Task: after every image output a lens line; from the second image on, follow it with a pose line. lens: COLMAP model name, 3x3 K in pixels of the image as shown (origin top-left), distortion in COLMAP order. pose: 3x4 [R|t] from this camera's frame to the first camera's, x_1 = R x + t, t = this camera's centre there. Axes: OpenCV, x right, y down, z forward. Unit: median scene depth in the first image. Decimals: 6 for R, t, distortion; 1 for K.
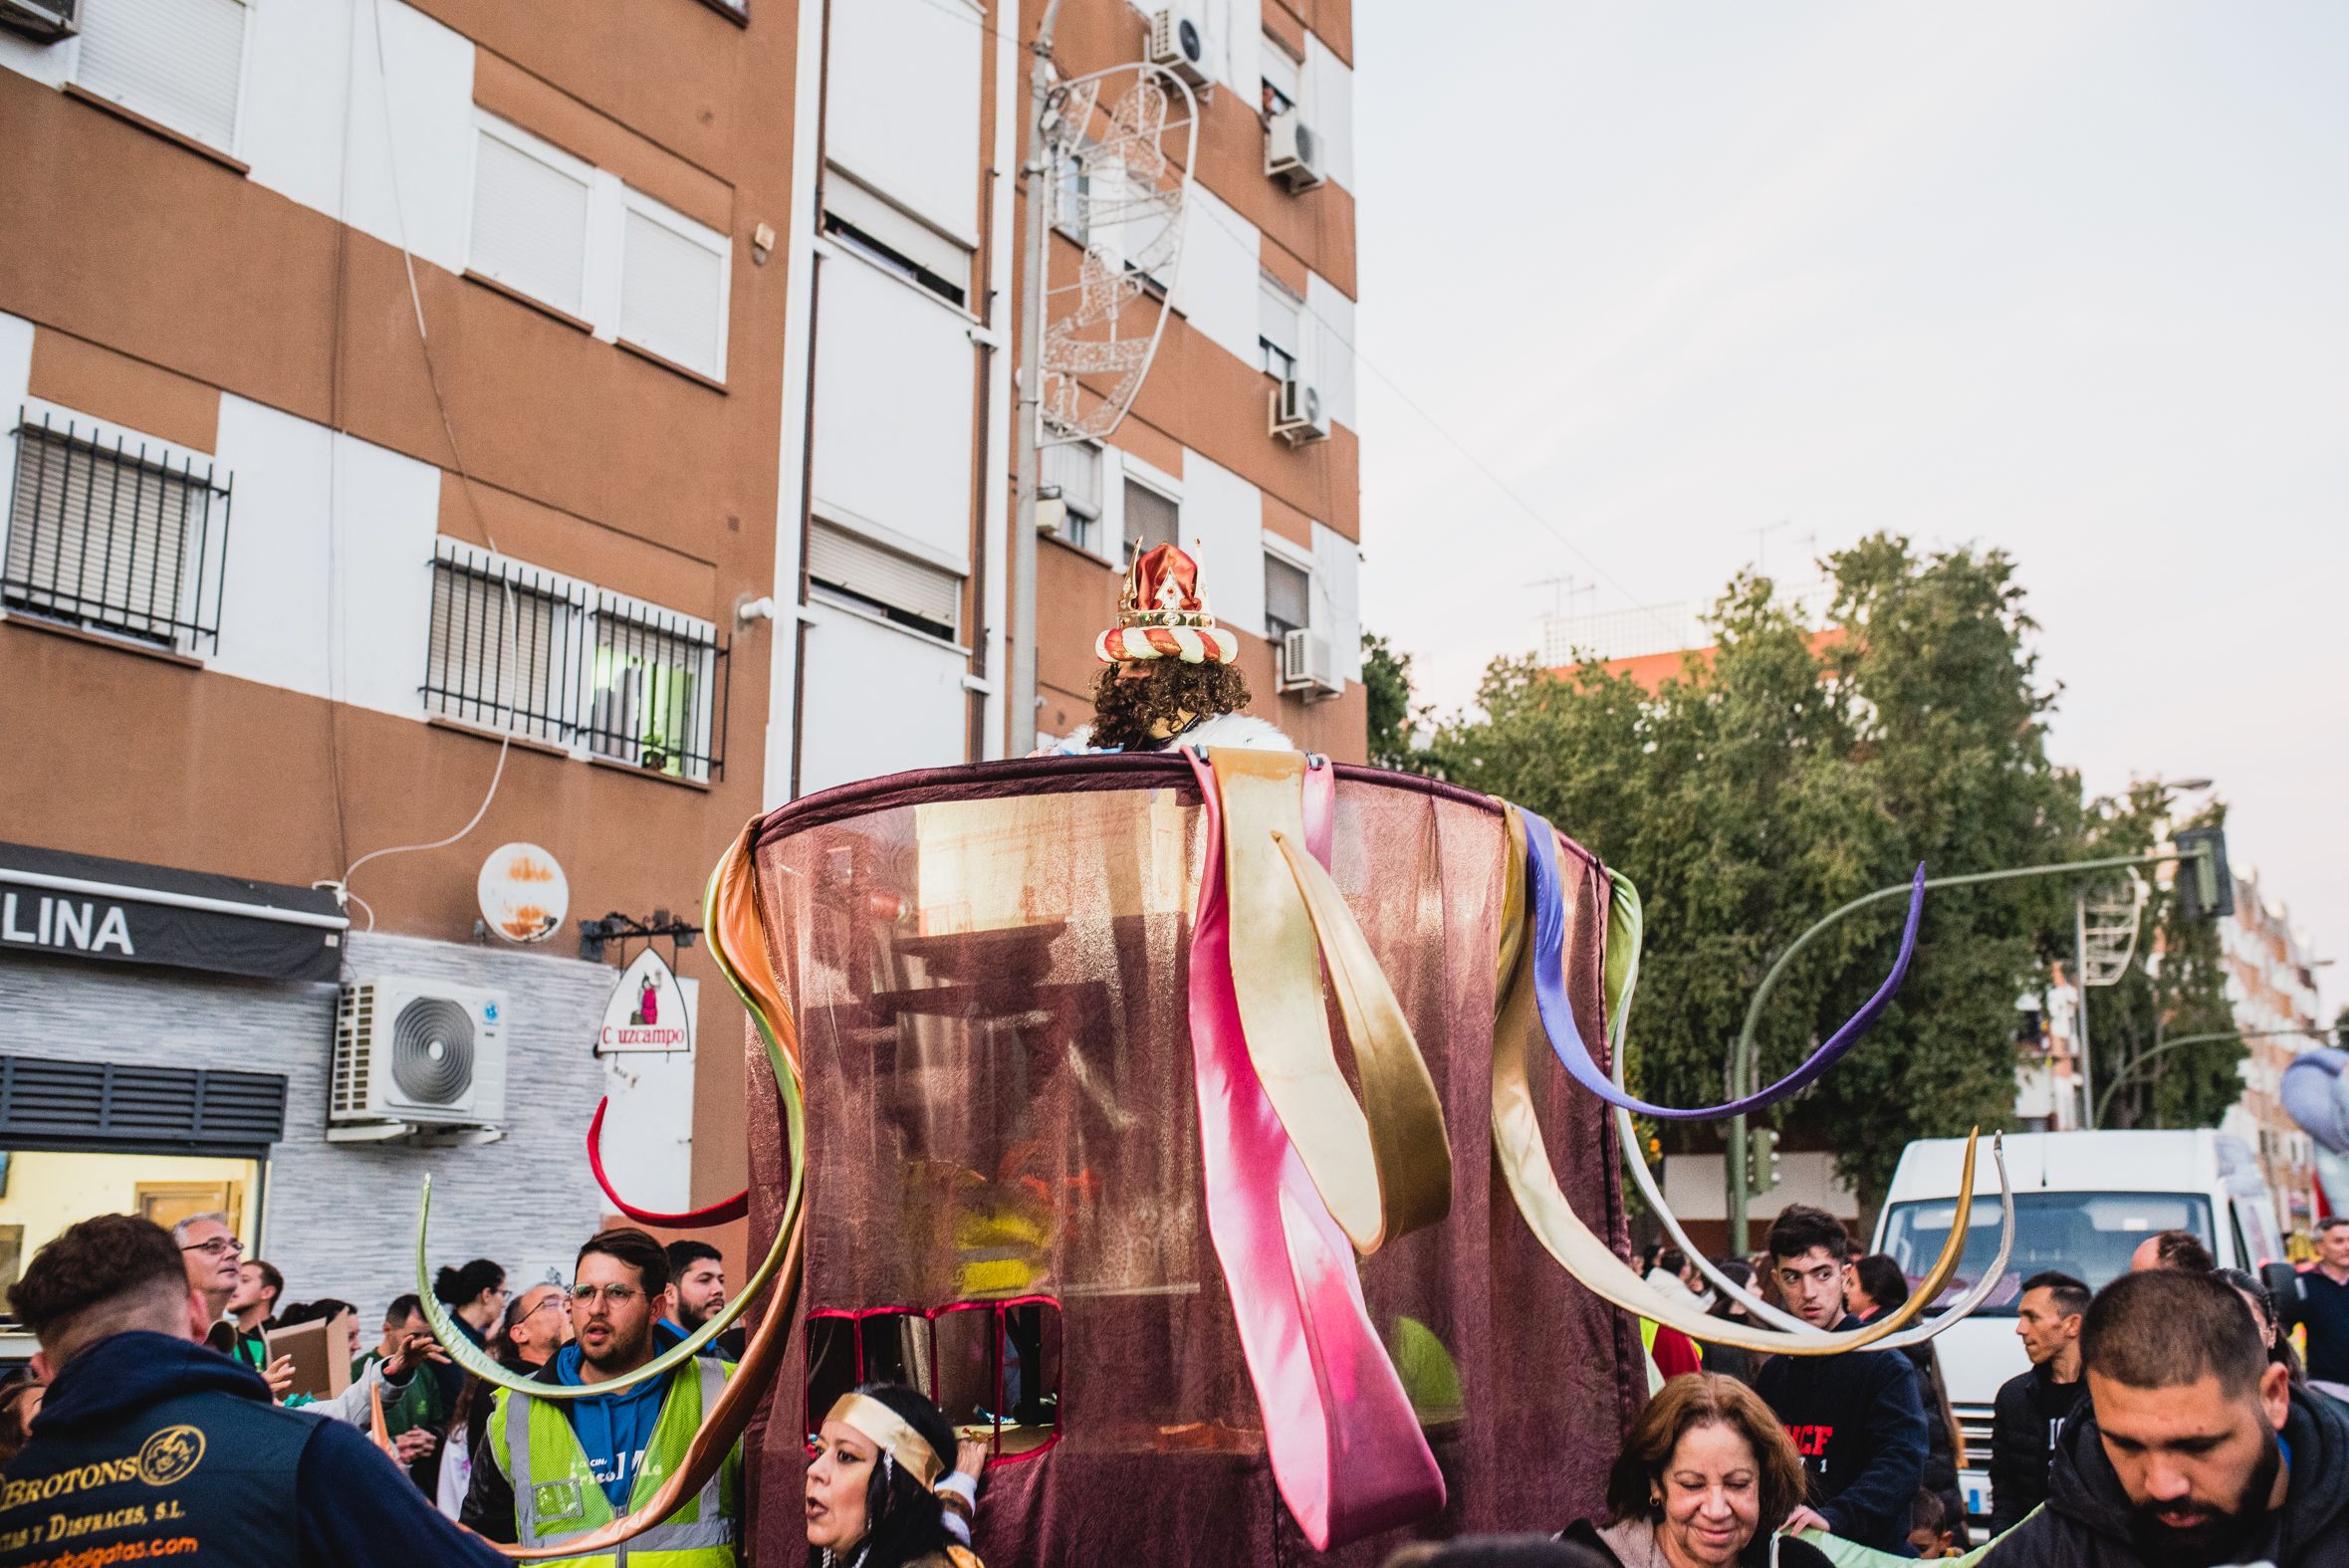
lens RADIAL K [[2236.2, 0, 1219.1], [0, 2236.2, 782.7], [0, 0, 1]] dist [-0.015288, 0.004702]
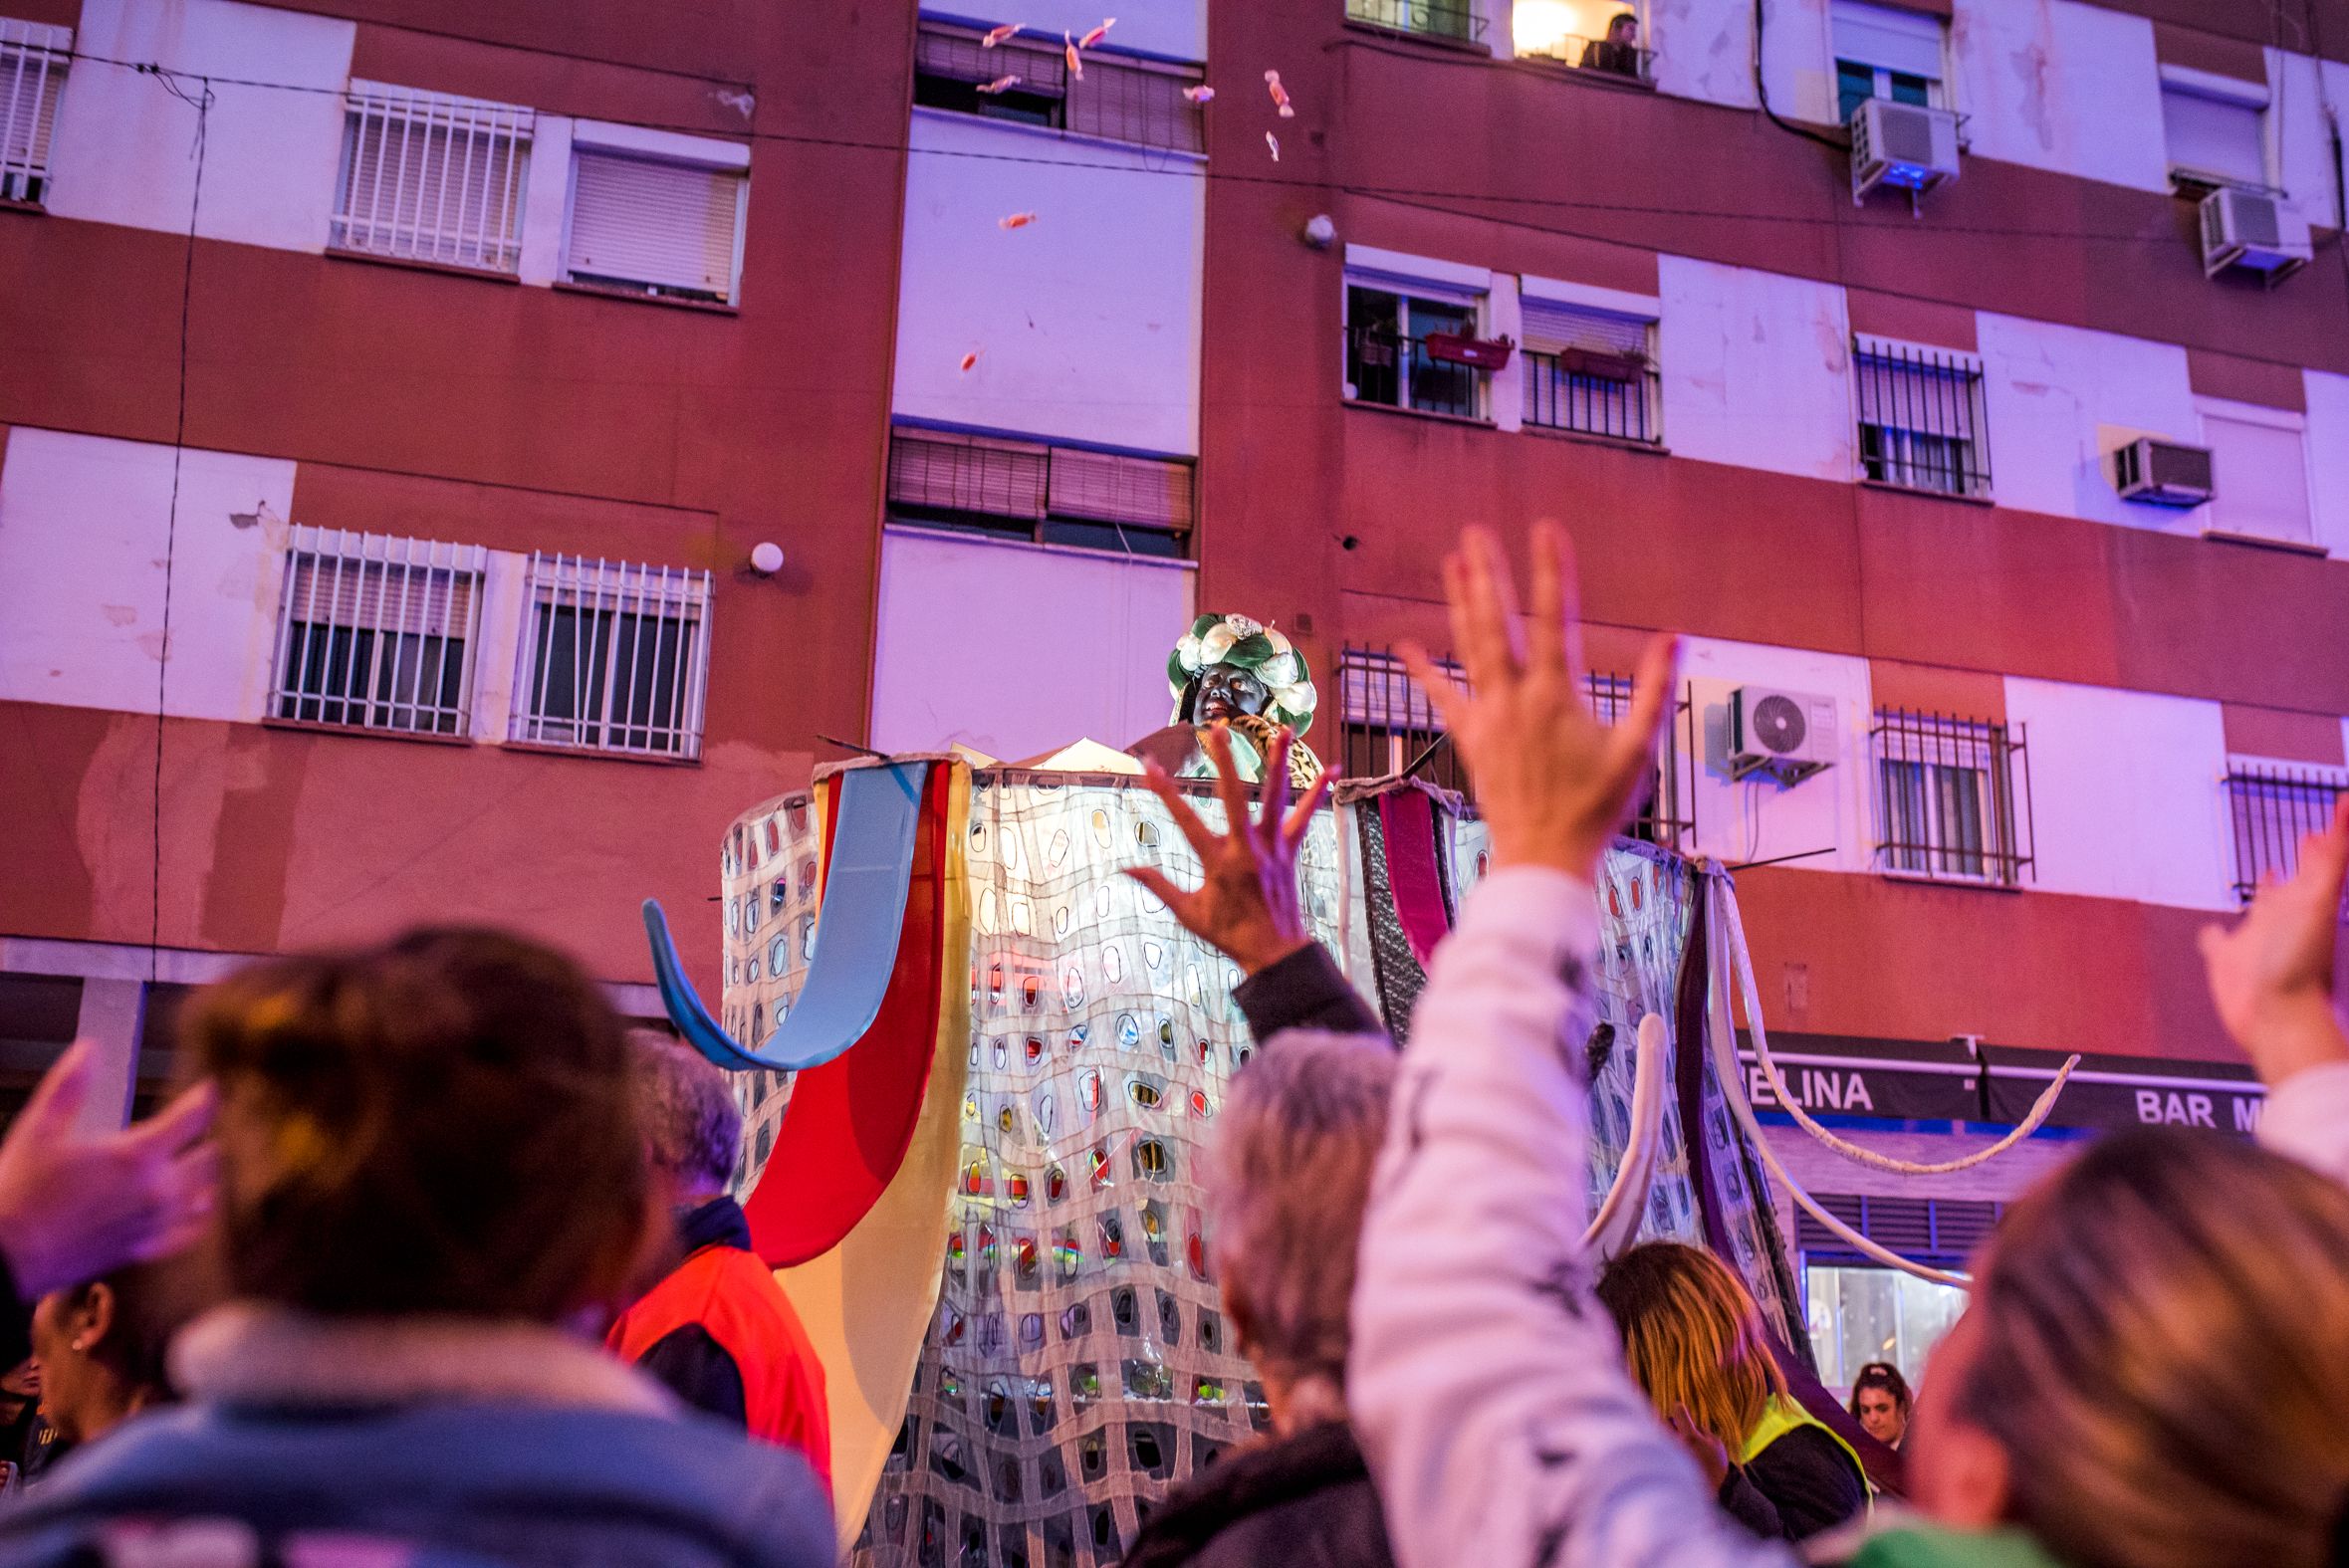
lens RADIAL K [[2226.7, 0, 1147.5], [0, 2226.7, 796.3], [0, 0, 1]] dist [-0.039934, 0.035561]
pose [[0.725220, -0.151405, -0.671663, -0.023517], [0.109390, 0.988469, -0.104707, -0.020219], [0.679771, 0.002463, 0.733420, -0.145397]]
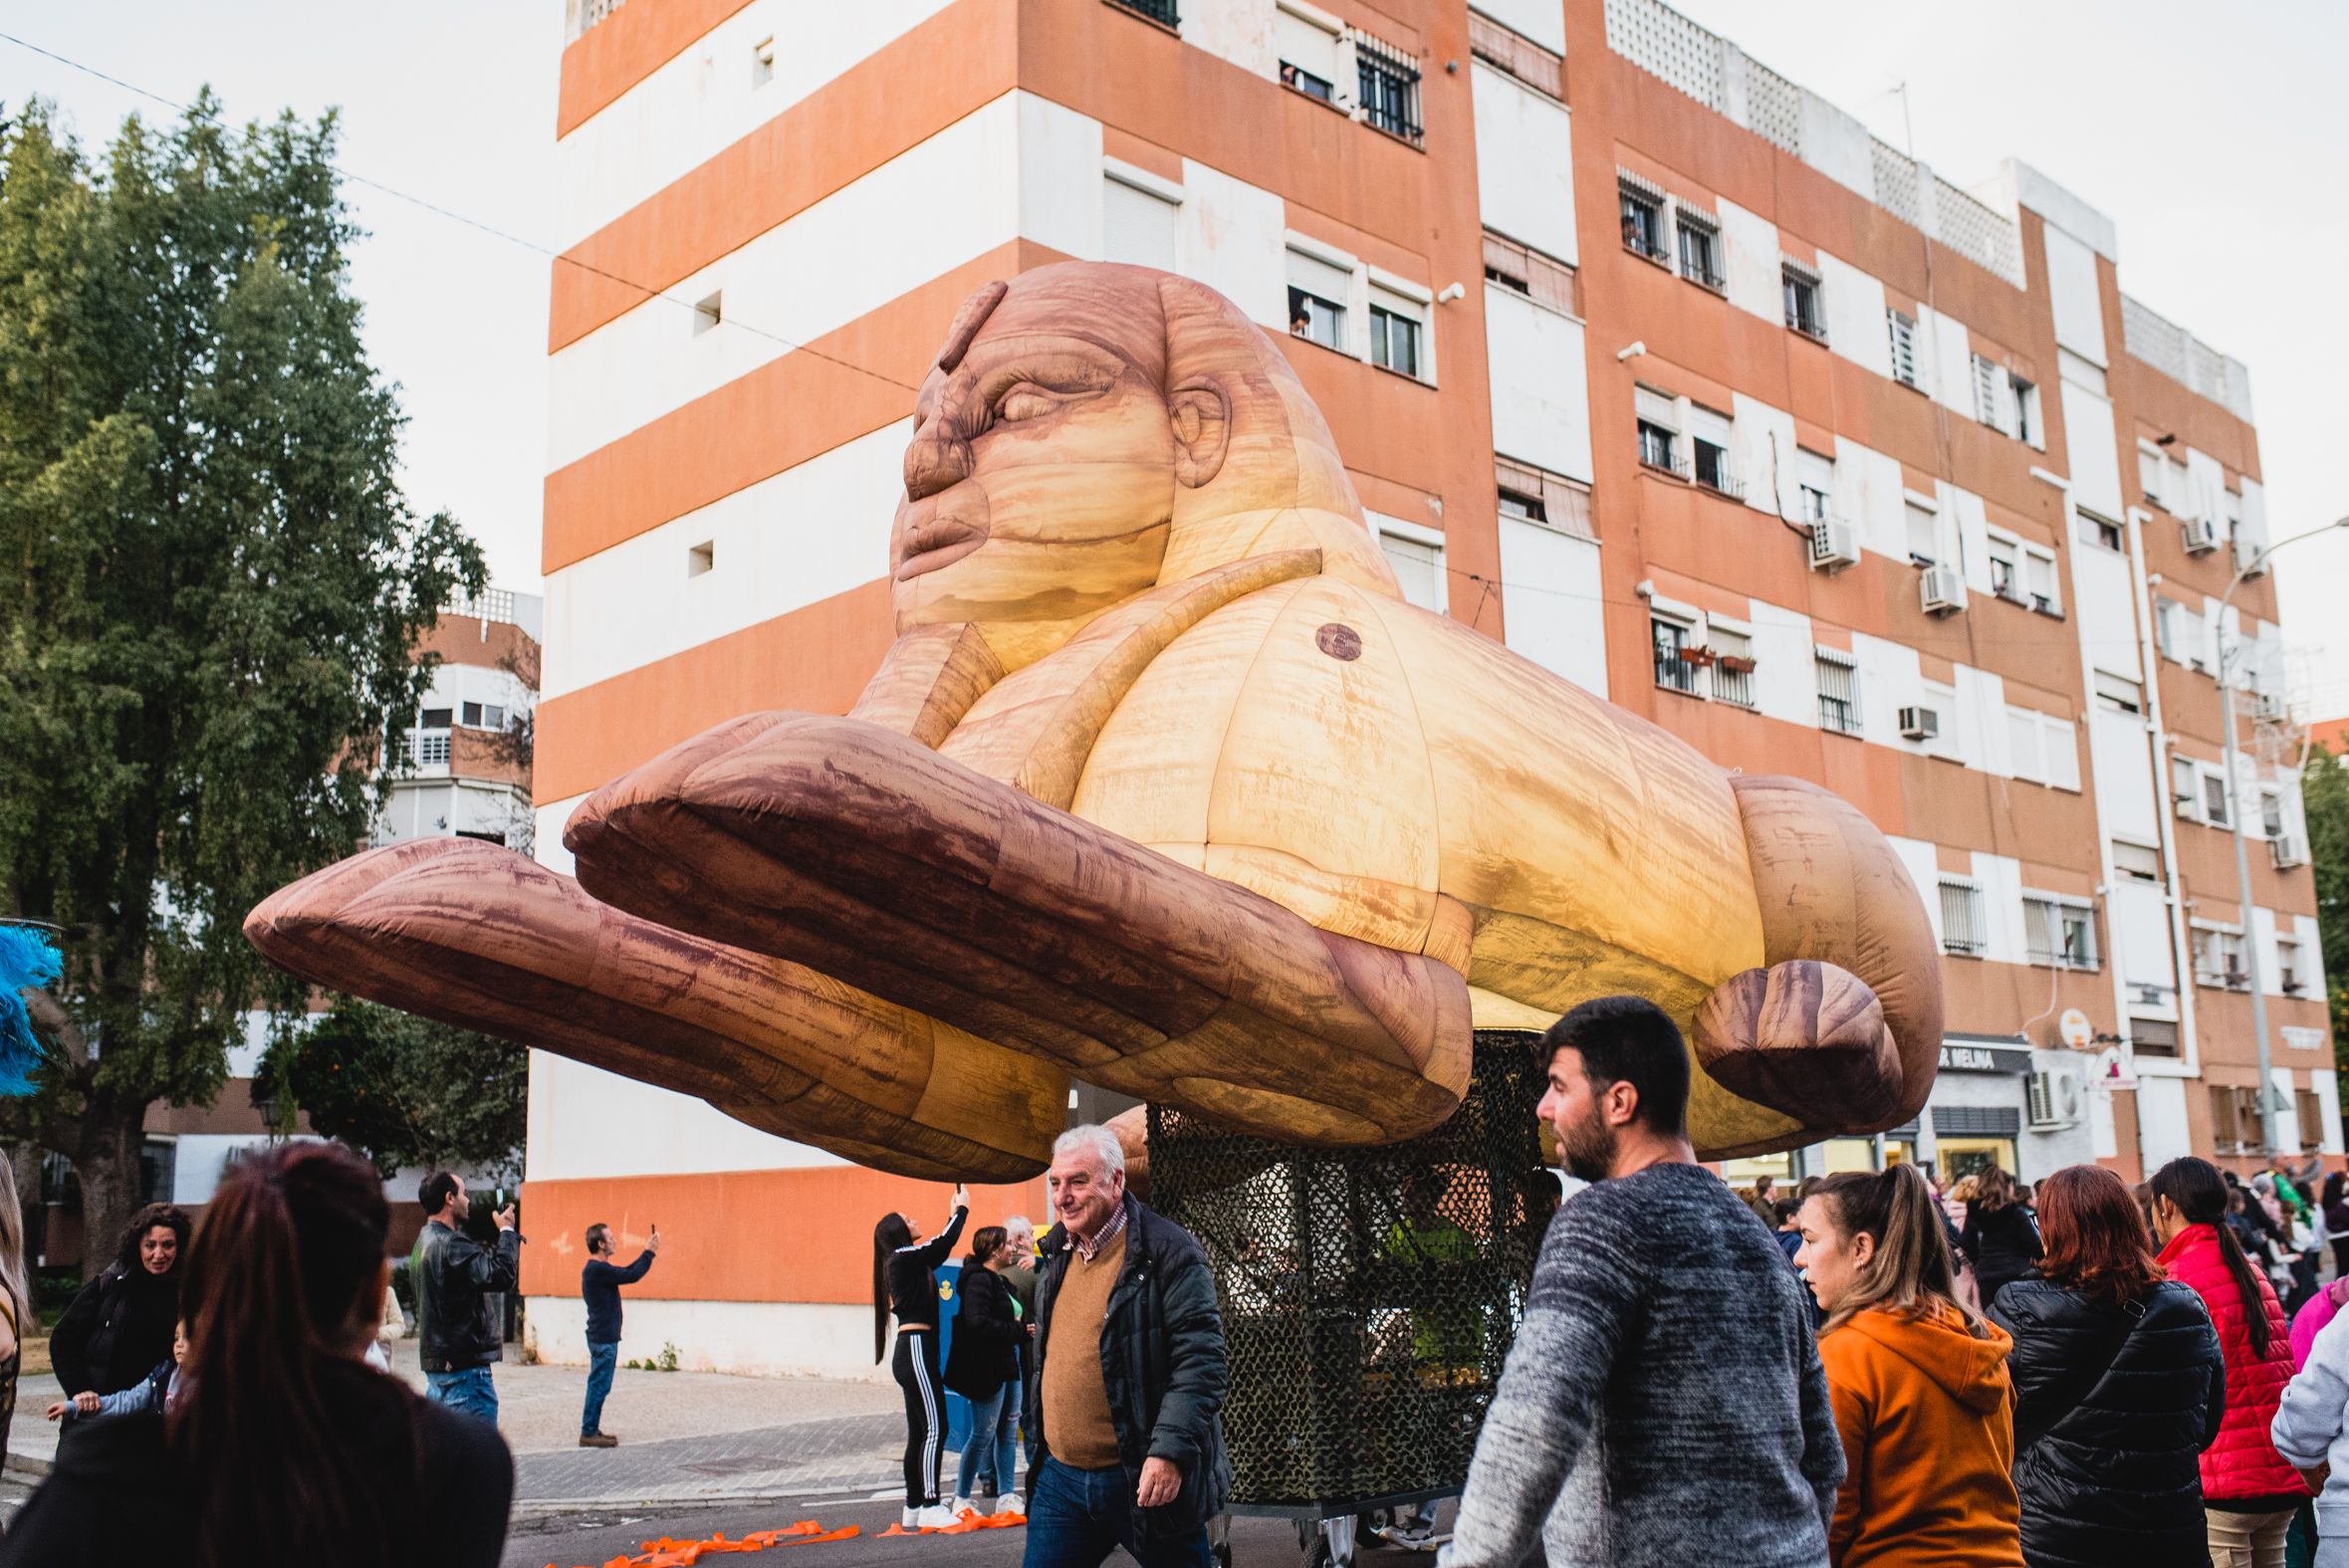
lens RADIAL K [[2226.7, 0, 1147.5], [0, 2226.7, 796.3], [0, 0, 1]] dist [-0.039934, 0.035561]
pose [[0.960648, -0.071843, -0.268317, -0.203617], [0.077100, 0.996982, 0.009094, -0.102589], [0.266853, -0.029423, 0.963288, -0.543338]]
